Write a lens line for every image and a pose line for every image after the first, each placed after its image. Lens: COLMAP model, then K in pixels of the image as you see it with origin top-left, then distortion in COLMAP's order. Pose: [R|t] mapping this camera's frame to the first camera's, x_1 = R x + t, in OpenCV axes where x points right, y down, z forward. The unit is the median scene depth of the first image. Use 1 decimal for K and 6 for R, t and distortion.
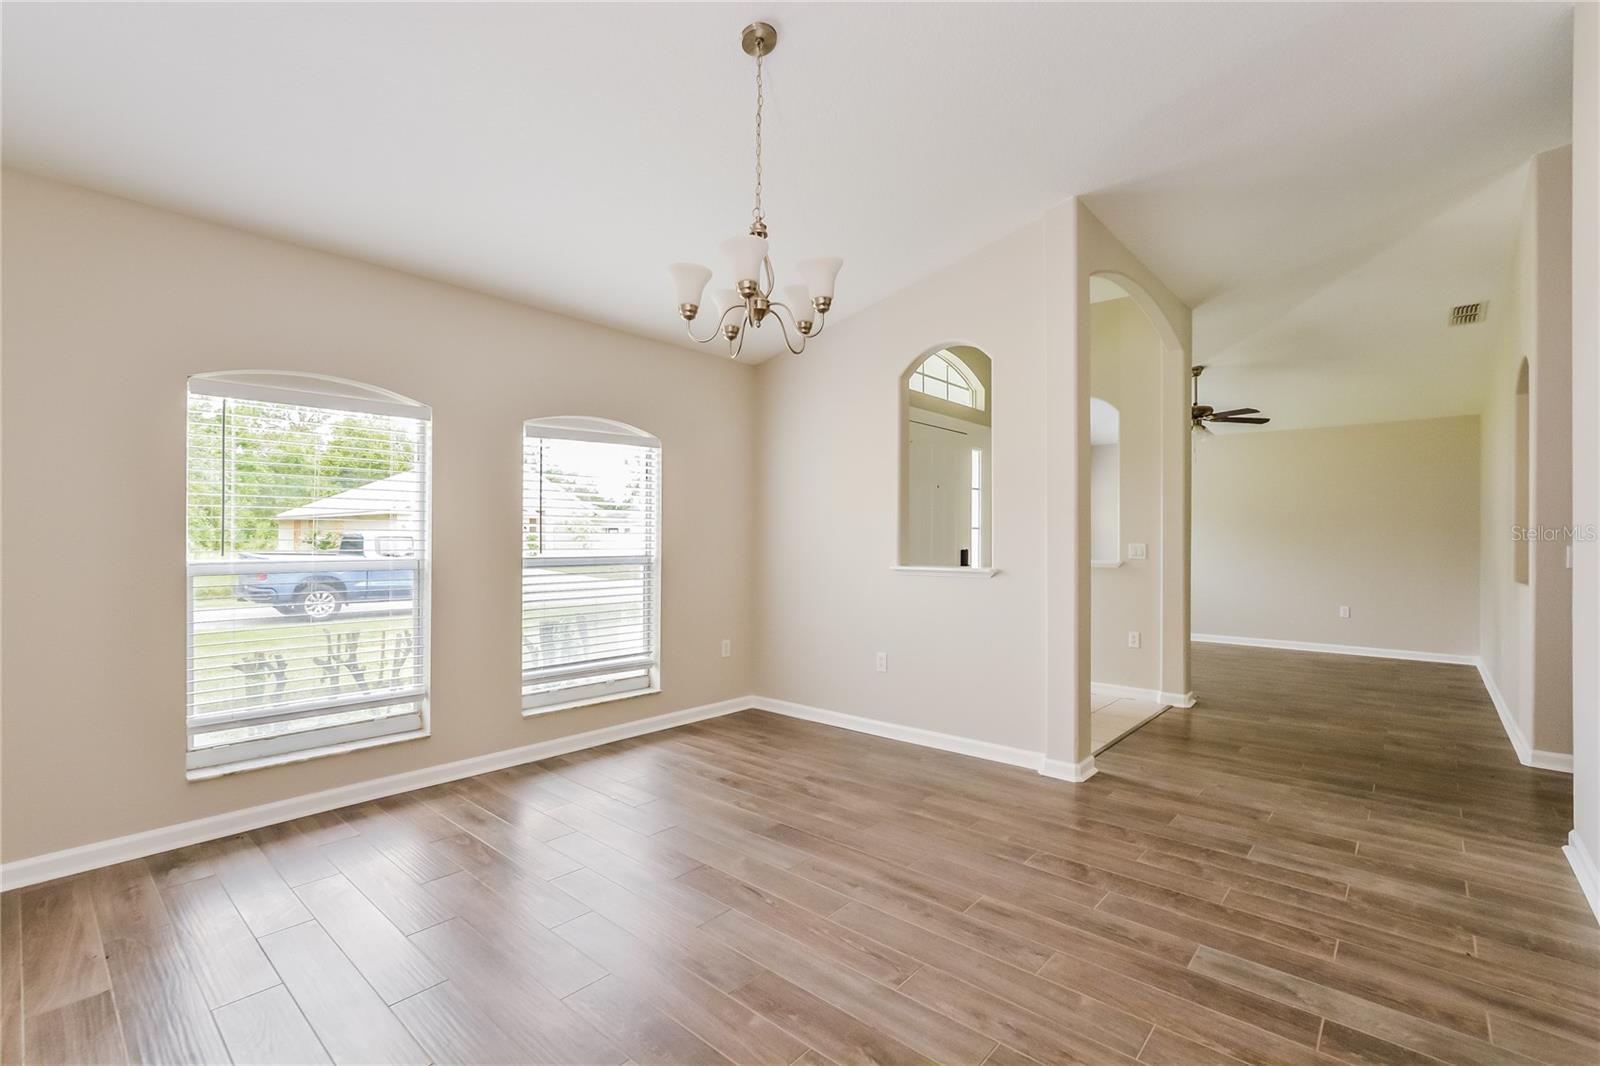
lens RADIAL K [[700.9, 0, 791.6], [0, 700.9, 531.6], [0, 0, 1]] dist [0.000443, 0.000406]
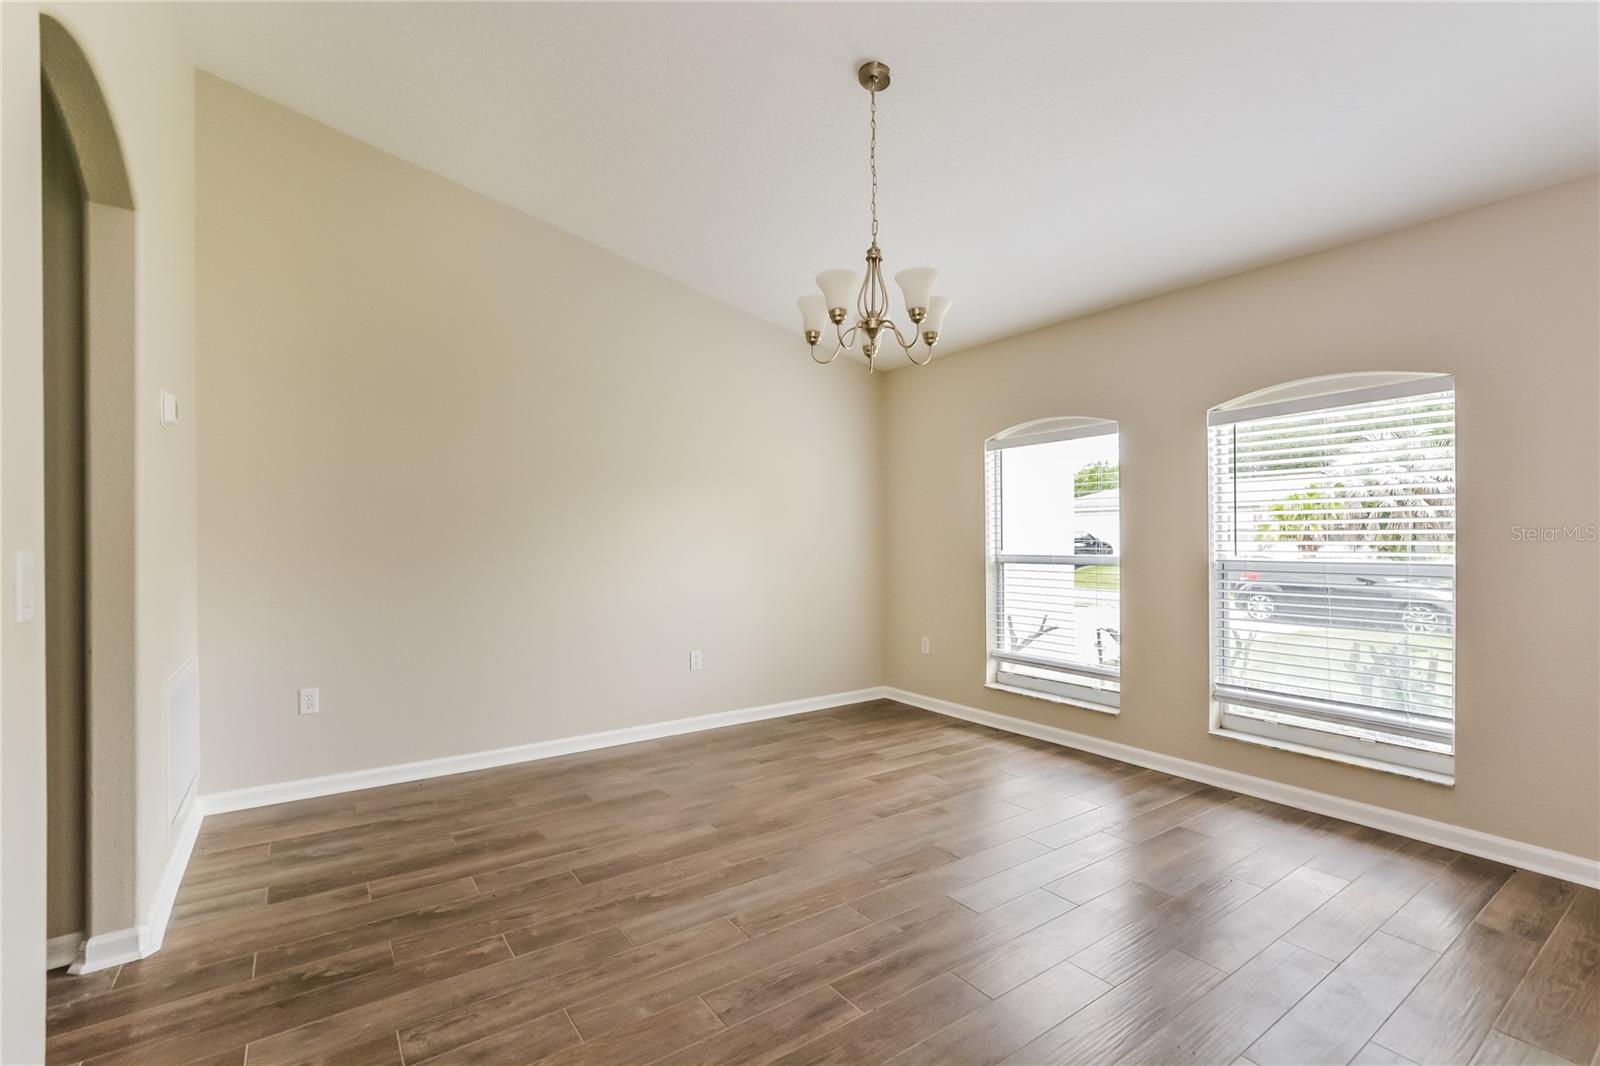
lens RADIAL K [[700.9, 0, 798.3], [0, 700.9, 538.9], [0, 0, 1]] dist [0.000443, 0.000406]
pose [[-0.216951, -0.006347, -0.976162, 0.779446], [0.016675, 0.999809, -0.010207, 0.012691], [0.976040, -0.018492, -0.216803, 0.838663]]
